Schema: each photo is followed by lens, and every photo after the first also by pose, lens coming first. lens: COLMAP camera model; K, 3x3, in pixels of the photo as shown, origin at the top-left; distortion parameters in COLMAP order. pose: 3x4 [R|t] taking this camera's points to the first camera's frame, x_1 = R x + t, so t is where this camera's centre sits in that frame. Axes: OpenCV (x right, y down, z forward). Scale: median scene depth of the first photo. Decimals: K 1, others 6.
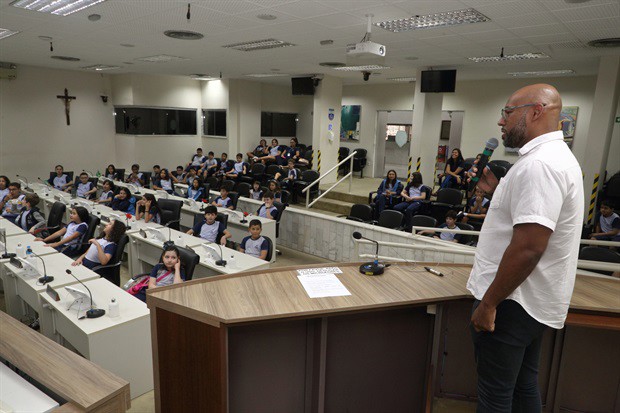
lens RADIAL K [[424.4, 0, 309.3], [0, 424.4, 206.8], [0, 0, 1]] dist [0.003149, 0.002857]
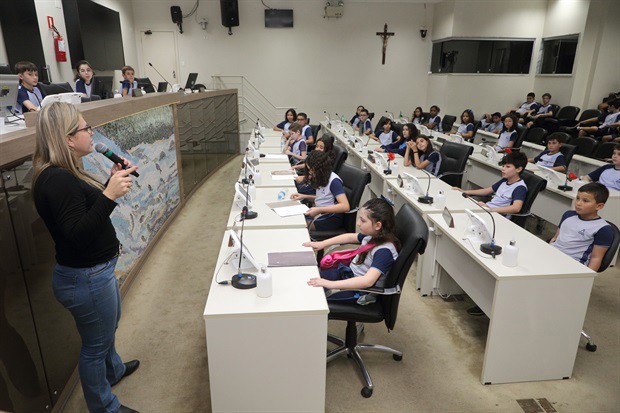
lens RADIAL K [[415.7, 0, 308.7], [0, 415.7, 205.5], [0, 0, 1]] dist [-0.000076, 0.000074]
pose [[0.726489, 0.178320, -0.663638, -0.013901], [-0.119823, 0.983822, 0.133183, 0.014394], [0.676651, -0.017237, 0.736103, 0.191595]]
